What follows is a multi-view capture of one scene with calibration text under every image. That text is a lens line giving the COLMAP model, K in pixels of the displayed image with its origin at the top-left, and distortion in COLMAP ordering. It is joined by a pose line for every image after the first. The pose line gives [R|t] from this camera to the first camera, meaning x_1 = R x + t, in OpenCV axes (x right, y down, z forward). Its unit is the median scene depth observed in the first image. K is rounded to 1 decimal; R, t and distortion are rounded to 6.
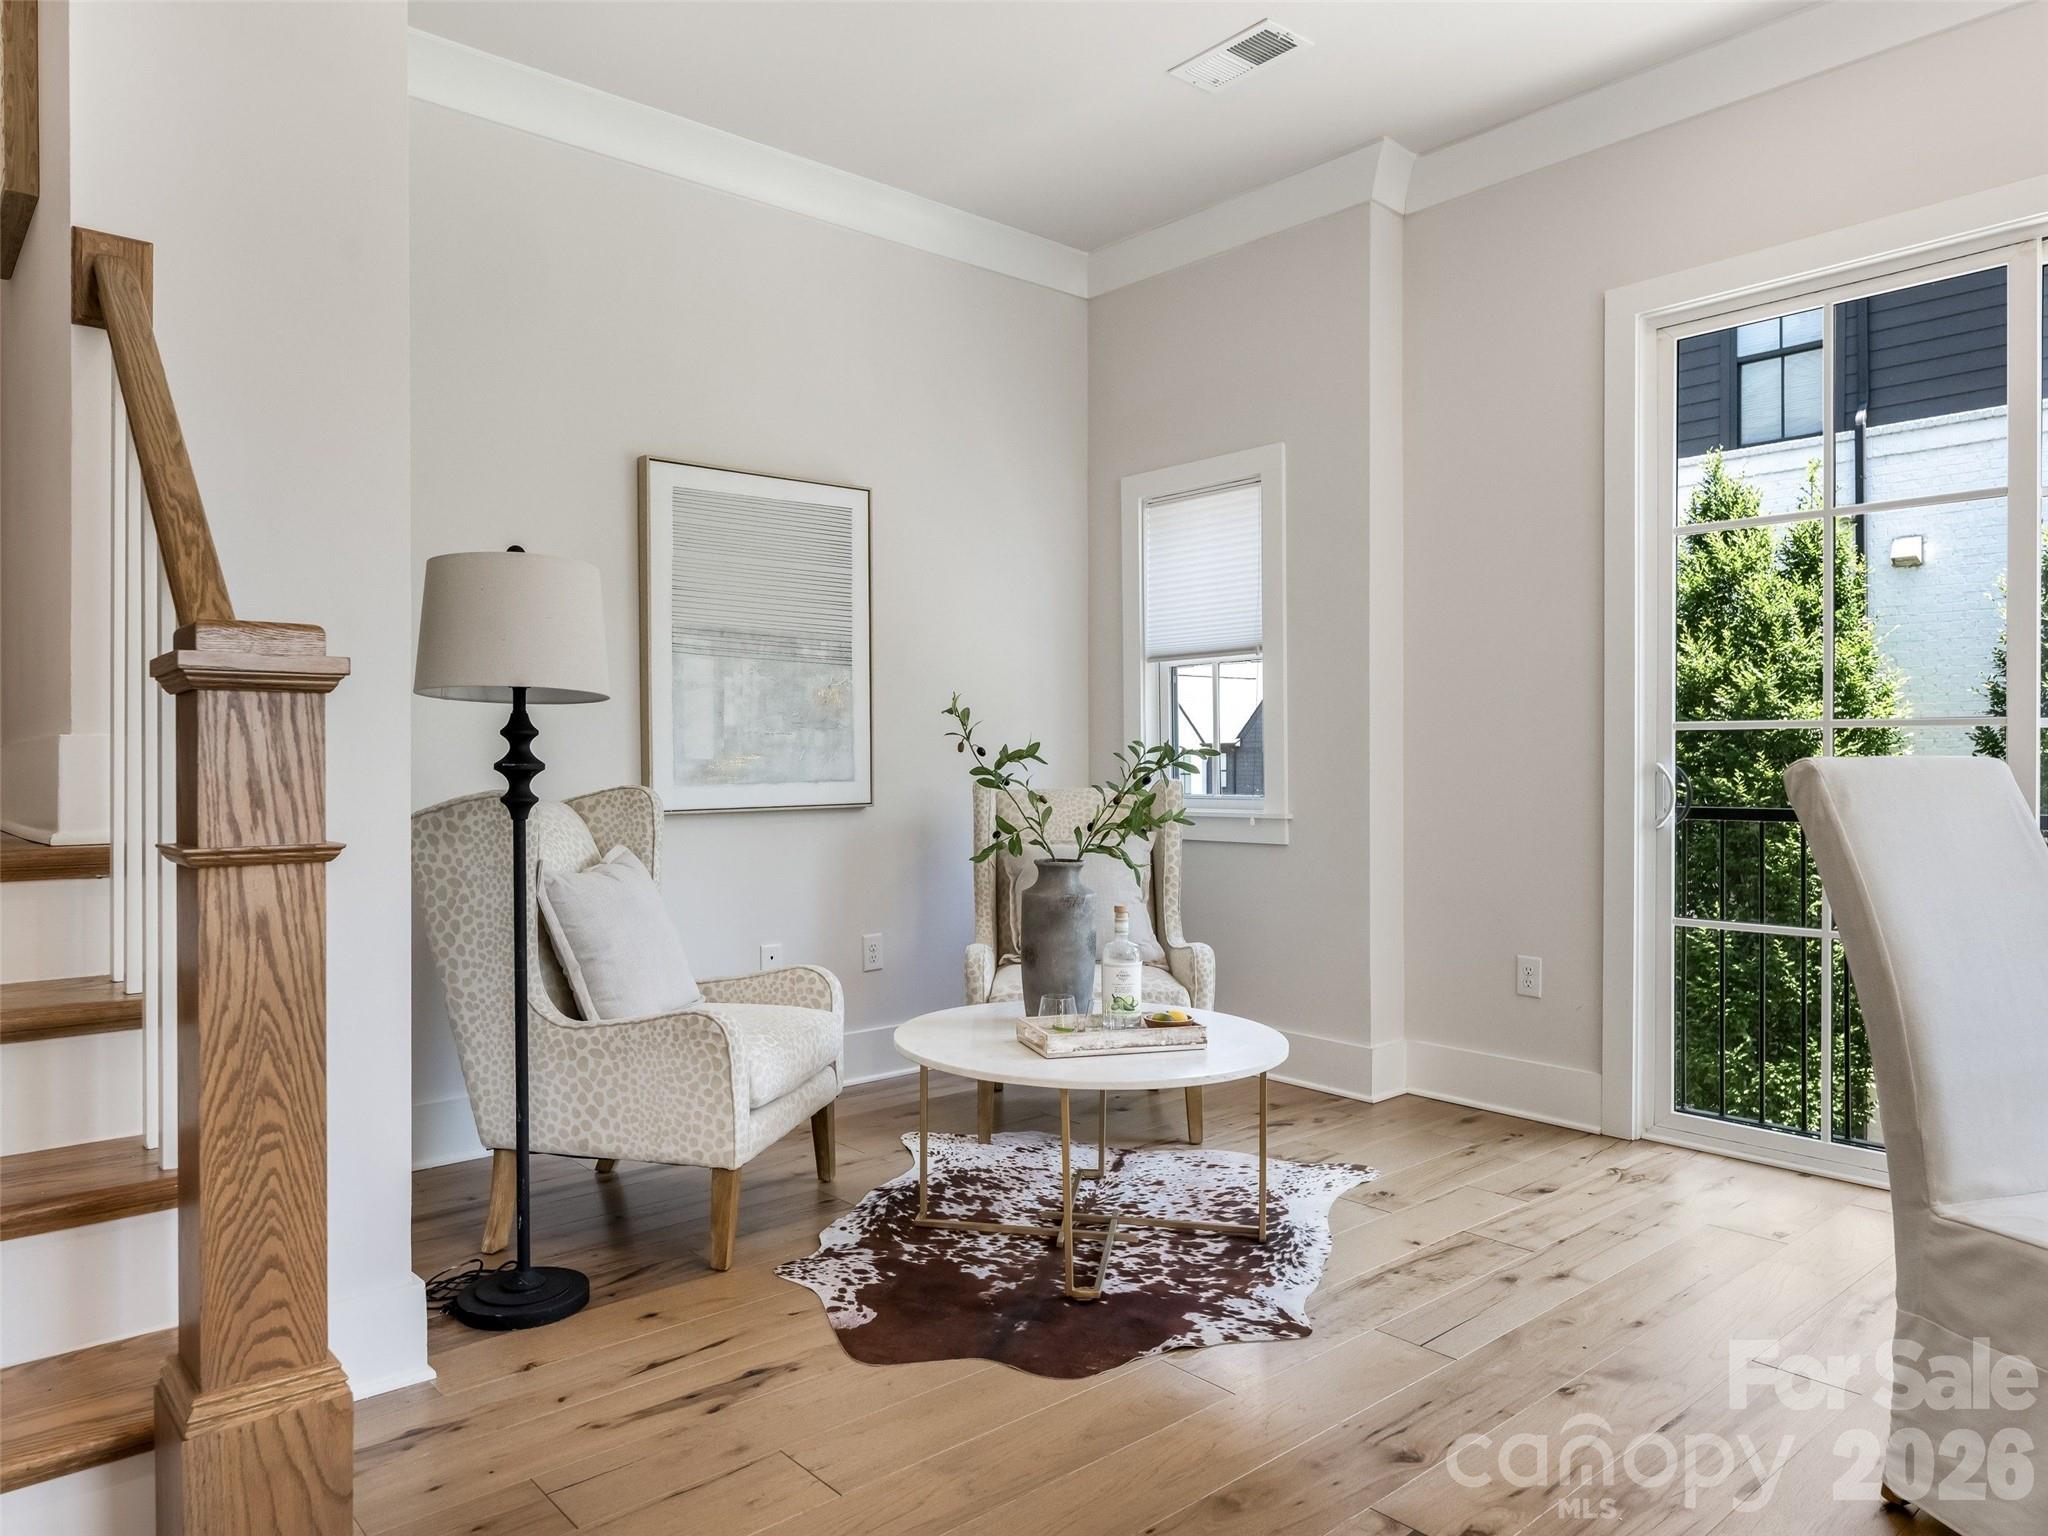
lens RADIAL K [[1336.2, 0, 1024.2], [0, 1336.2, 765.8], [0, 0, 1]] dist [0.002081, 0.000030]
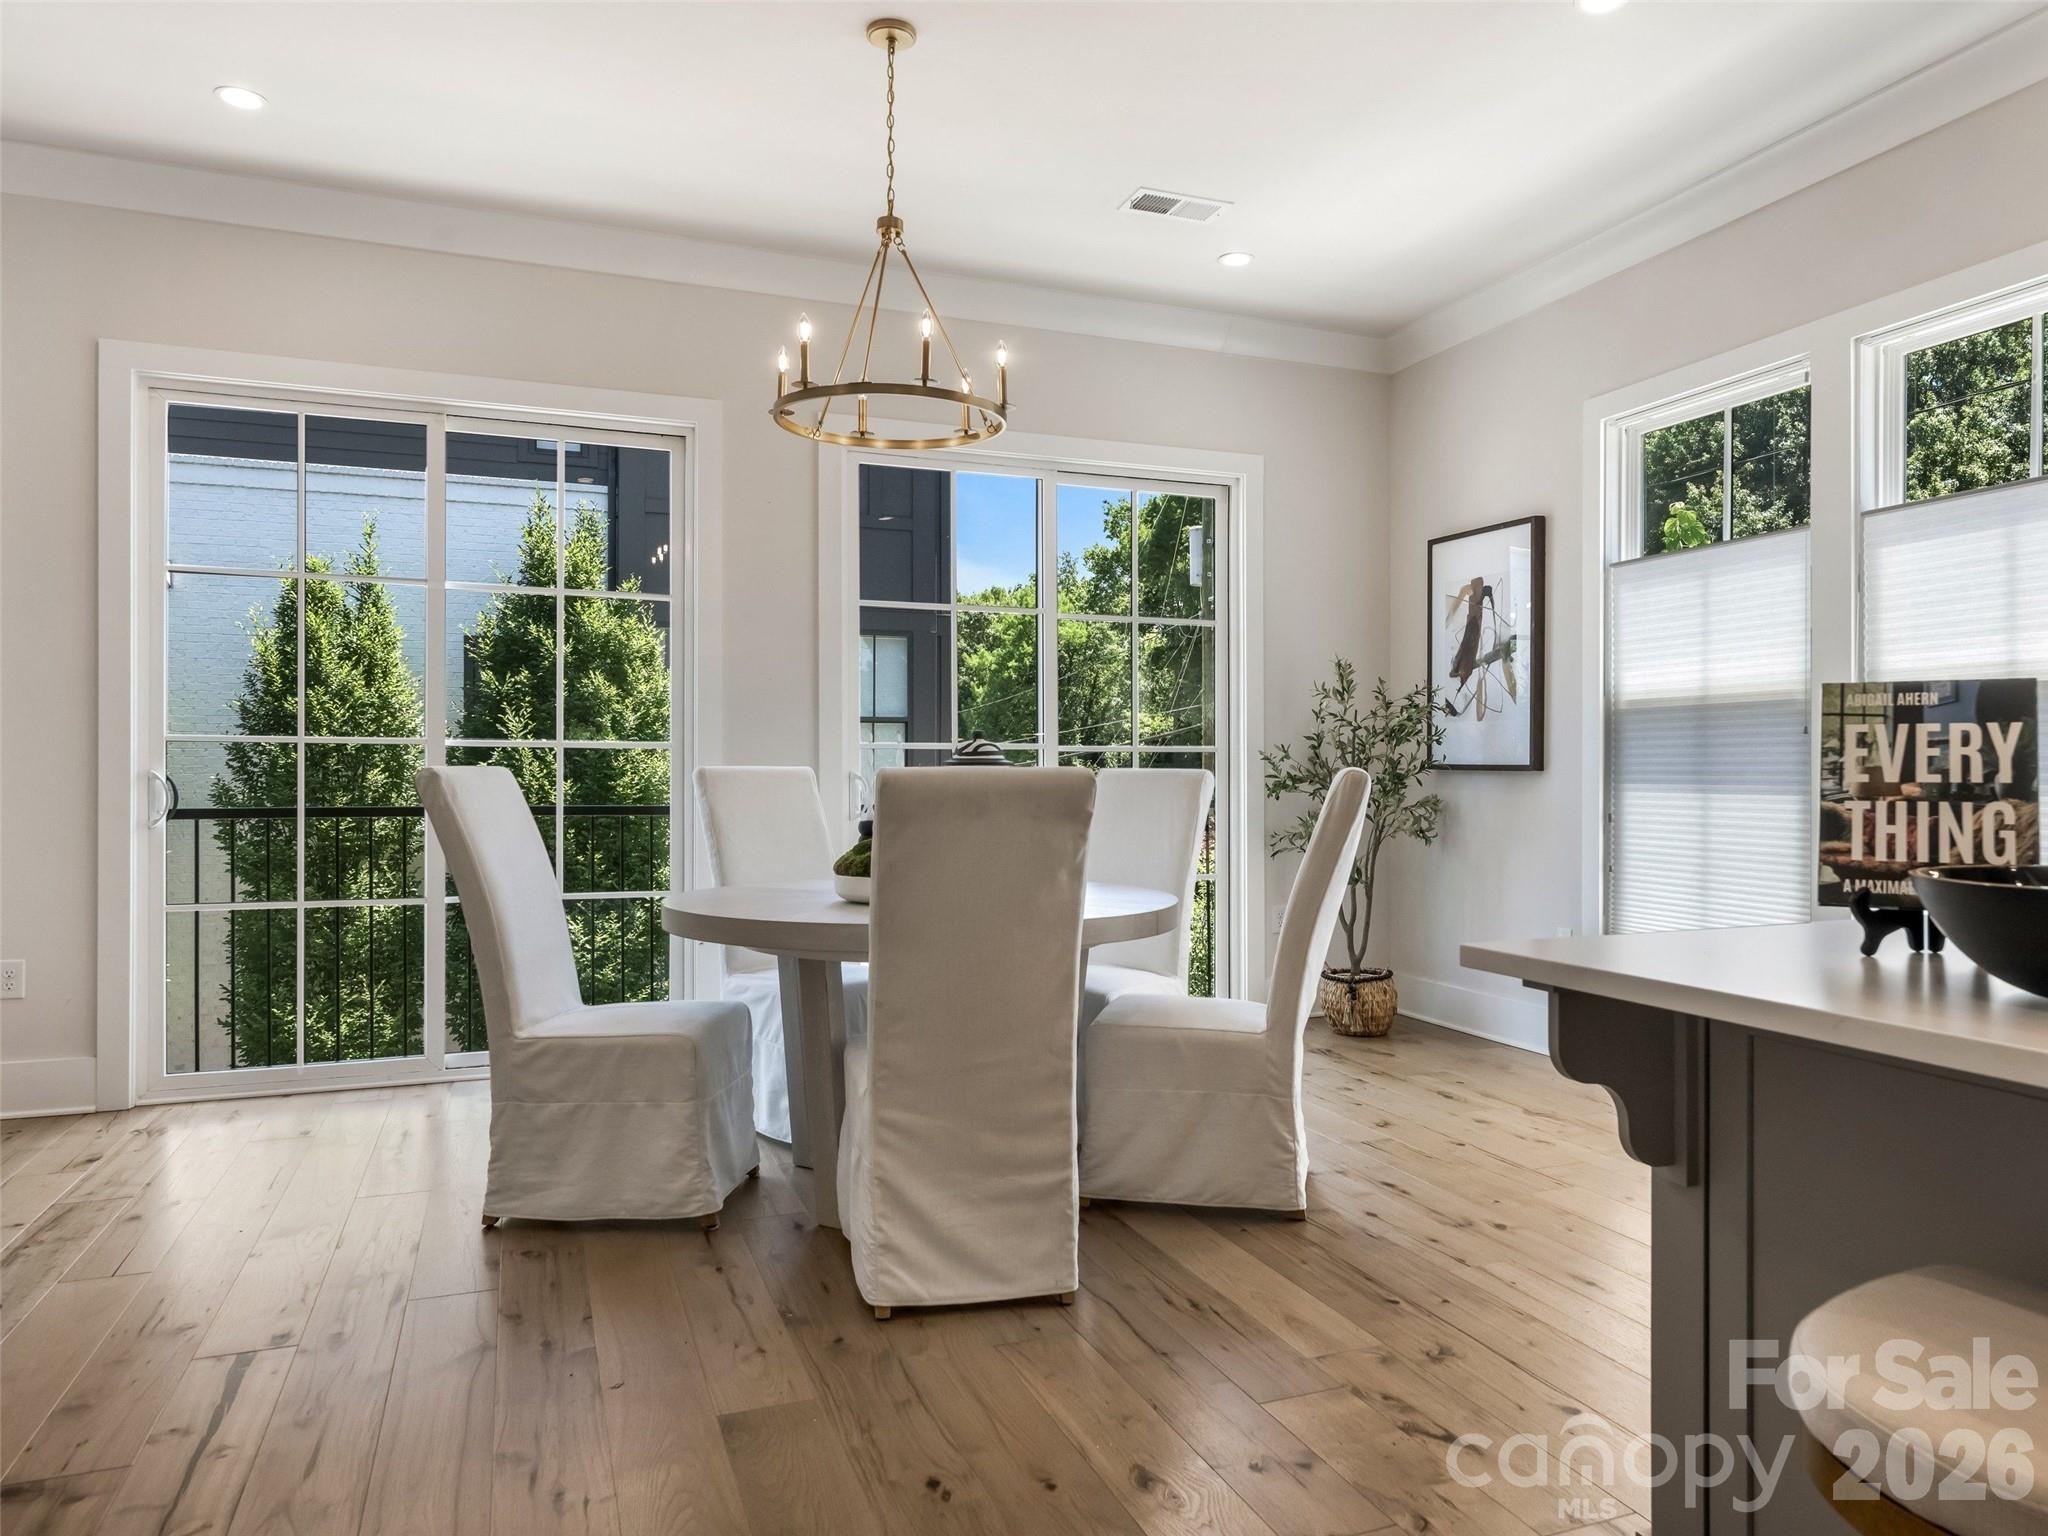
lens RADIAL K [[1336.2, 0, 1023.9], [0, 1336.2, 766.9], [0, 0, 1]] dist [0.002081, 0.000030]
pose [[0.355607, 0.000774, 0.934635, -0.417258], [0.003784, 0.999990, -0.002268, 0.000349], [-0.934628, 0.004343, 0.355601, -0.122304]]
